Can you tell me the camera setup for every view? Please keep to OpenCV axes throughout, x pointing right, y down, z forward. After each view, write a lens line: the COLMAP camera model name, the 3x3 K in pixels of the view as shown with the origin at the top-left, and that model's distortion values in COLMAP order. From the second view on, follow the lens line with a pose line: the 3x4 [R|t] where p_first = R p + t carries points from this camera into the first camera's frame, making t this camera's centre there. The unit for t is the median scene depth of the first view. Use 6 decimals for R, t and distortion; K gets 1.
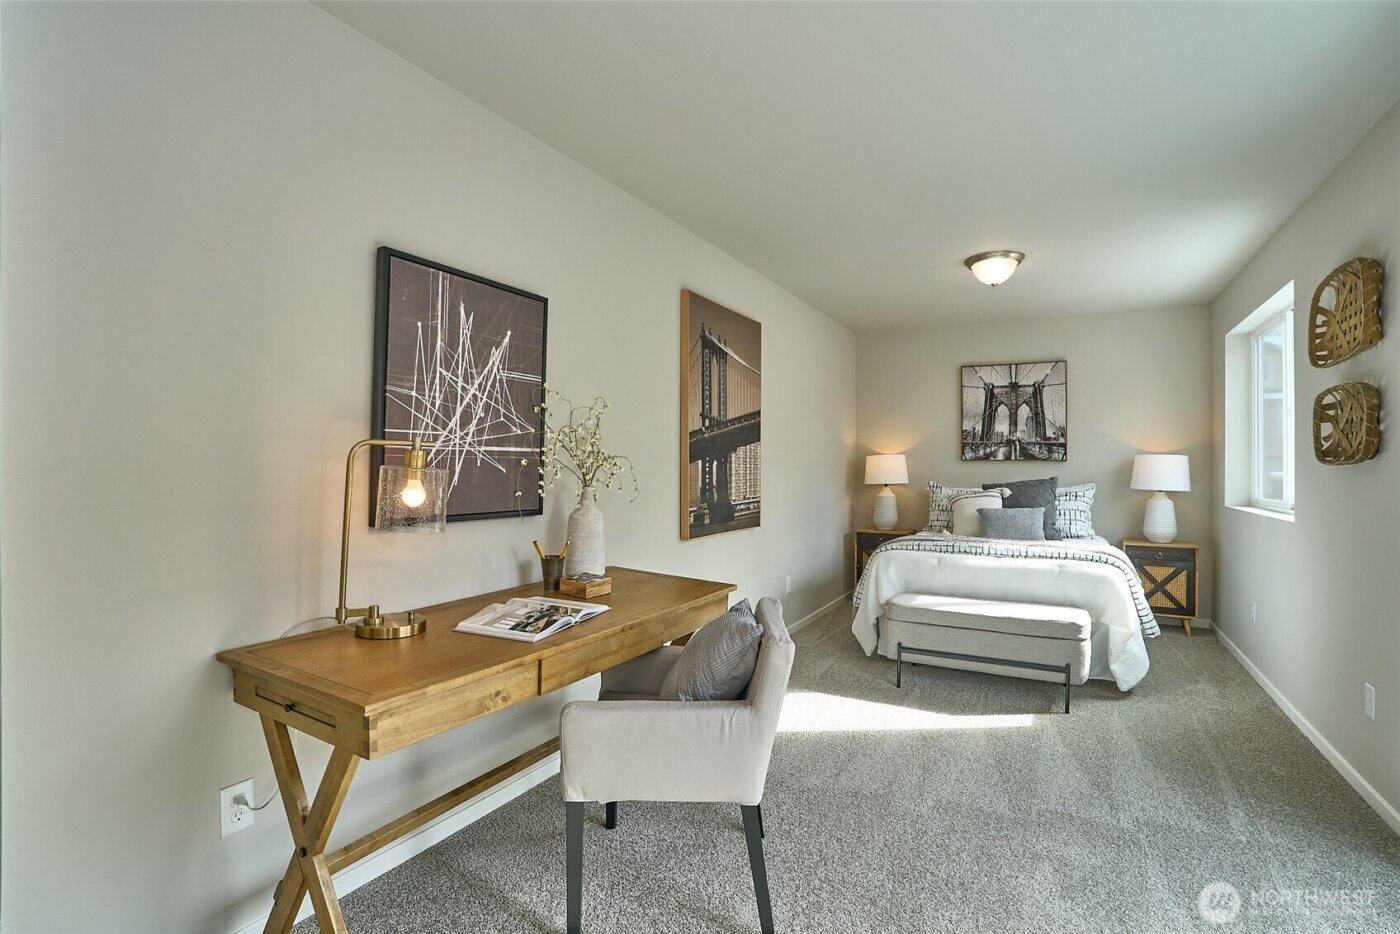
lens RADIAL K [[652.8, 0, 703.7], [0, 652.8, 457.7], [0, 0, 1]] dist [-0.036416, 0.000650]
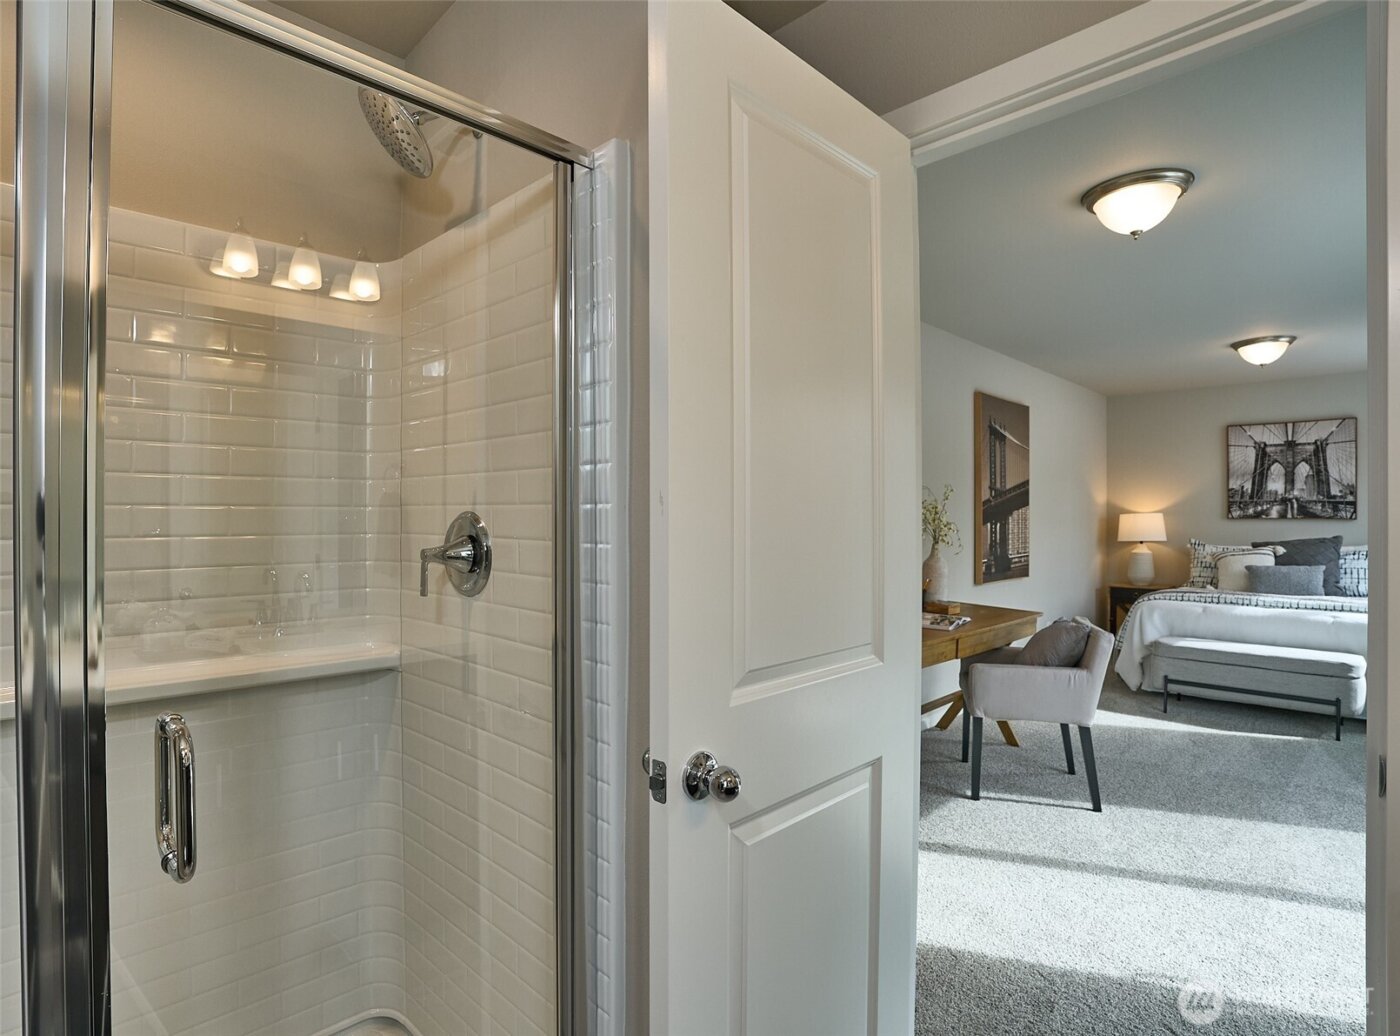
lens RADIAL K [[666.7, 0, 700.0], [0, 666.7, 518.0], [0, 0, 1]] dist [-0.035046, 0.020622]
pose [[0.955673, -0.003883, -0.294404, -0.103436], [0.006923, 0.999933, 0.009284, -0.013687], [0.294348, -0.010911, 0.955636, -0.262453]]
